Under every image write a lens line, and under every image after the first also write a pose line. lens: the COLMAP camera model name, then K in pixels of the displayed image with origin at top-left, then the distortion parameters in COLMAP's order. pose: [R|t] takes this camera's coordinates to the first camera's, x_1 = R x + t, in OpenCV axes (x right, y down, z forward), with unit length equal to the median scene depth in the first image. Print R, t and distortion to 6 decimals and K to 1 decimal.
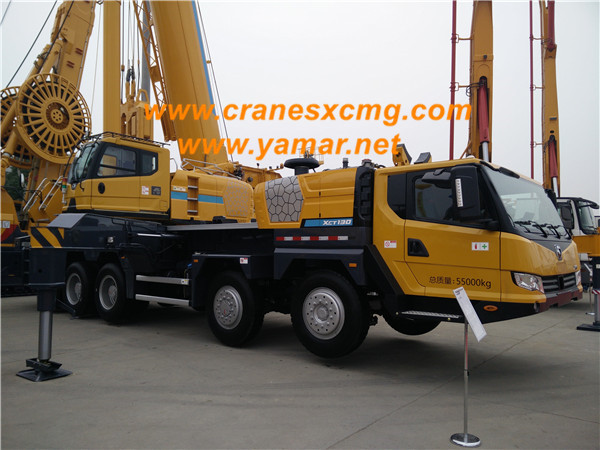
lens RADIAL K [[482.5, 0, 293.3], [0, 482.5, 228.5], [0, 0, 1]] dist [0.064394, -0.045145]
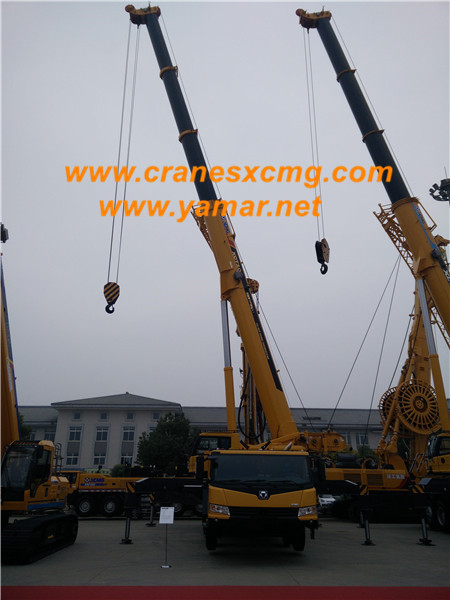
lens RADIAL K [[482.5, 0, 223.2], [0, 482.5, 305.4], [0, 0, 1]] dist [0.064394, -0.045145]
pose [[0.650632, -0.278566, -0.706455, 0.328542], [0.039371, 0.941412, -0.334953, -0.023506], [0.758372, 0.190117, 0.623480, -0.564665]]
